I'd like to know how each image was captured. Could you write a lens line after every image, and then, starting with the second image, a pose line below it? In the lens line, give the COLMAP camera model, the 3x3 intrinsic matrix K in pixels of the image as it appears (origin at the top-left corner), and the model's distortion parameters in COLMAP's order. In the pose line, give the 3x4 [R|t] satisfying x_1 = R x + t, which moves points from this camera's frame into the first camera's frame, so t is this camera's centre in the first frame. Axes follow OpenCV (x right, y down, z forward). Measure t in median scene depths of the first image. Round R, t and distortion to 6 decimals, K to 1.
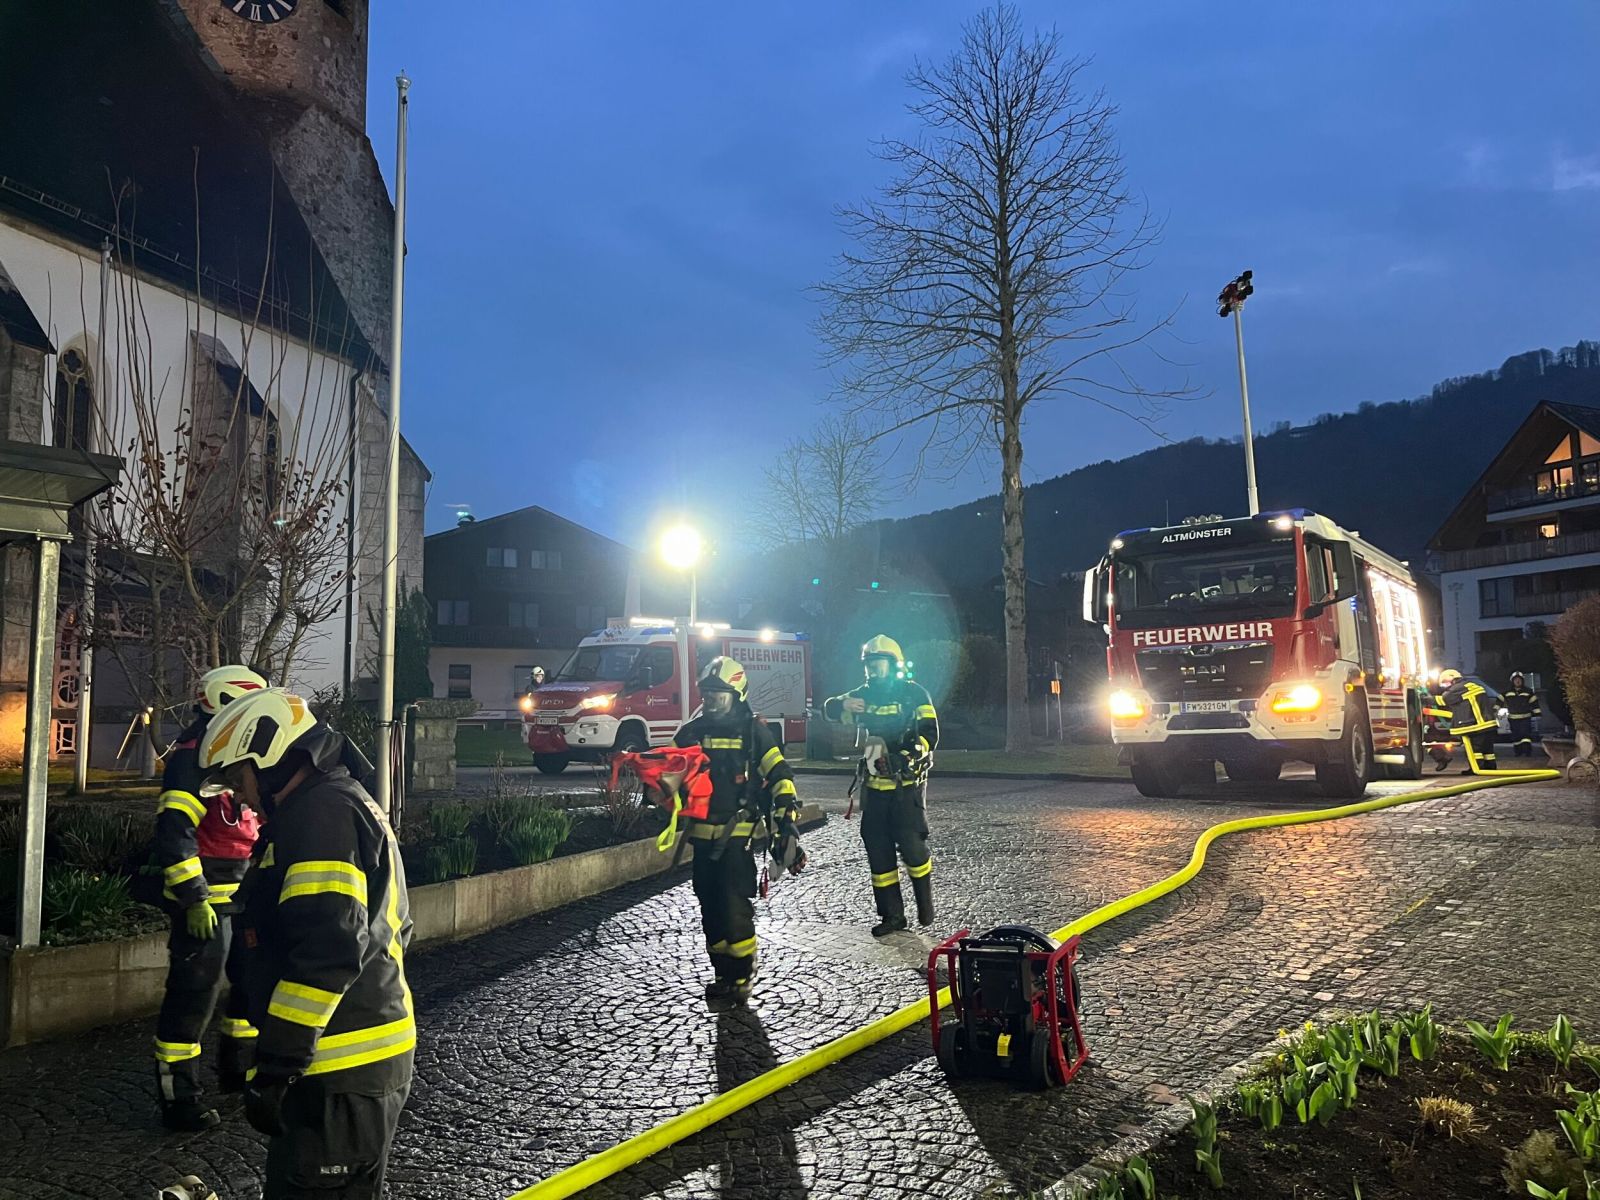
lens RADIAL K [[1236.8, 0, 800.0], [0, 1236.8, 600.0], [0, 0, 1]] dist [0.095083, -0.169237]
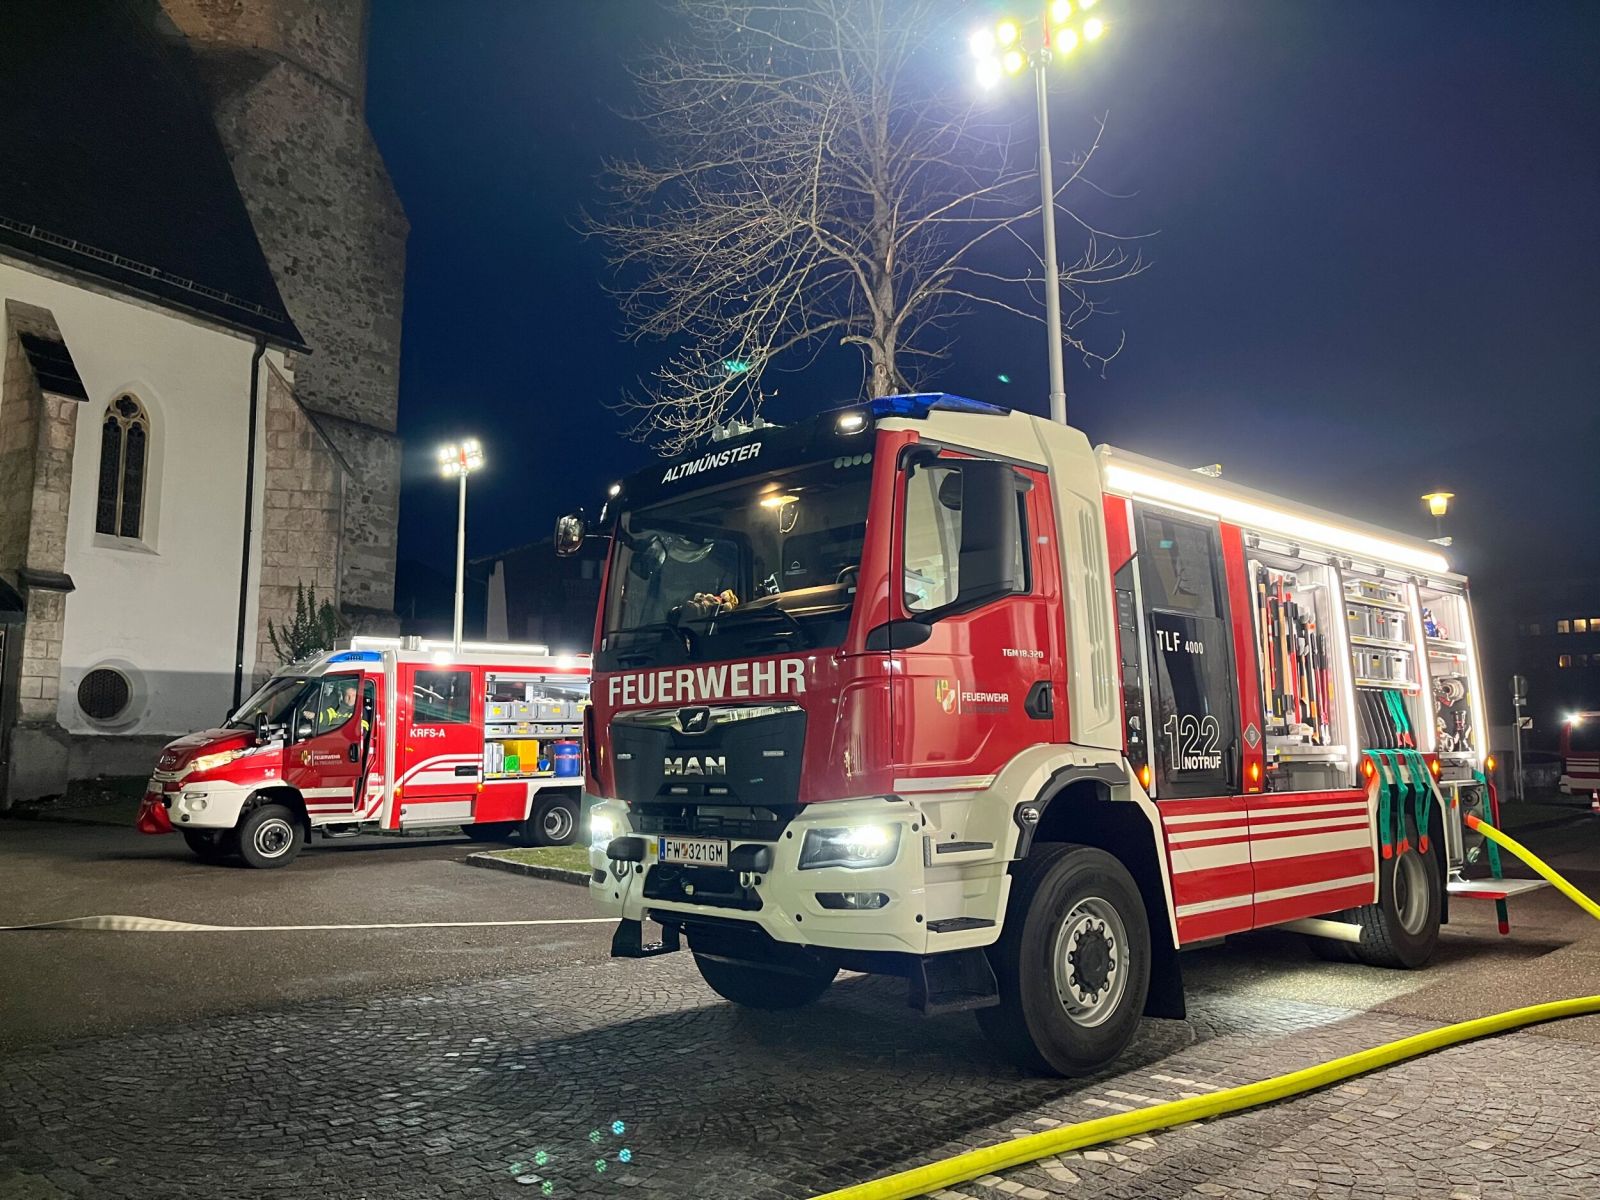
lens RADIAL K [[1236.8, 0, 800.0], [0, 1236.8, 600.0], [0, 0, 1]] dist [0.095083, -0.169237]
pose [[0.979629, -0.005051, -0.200753, 0.360818], [0.002573, 0.999917, -0.012603, 0.002697], [0.200801, 0.011830, 0.979561, 0.467653]]
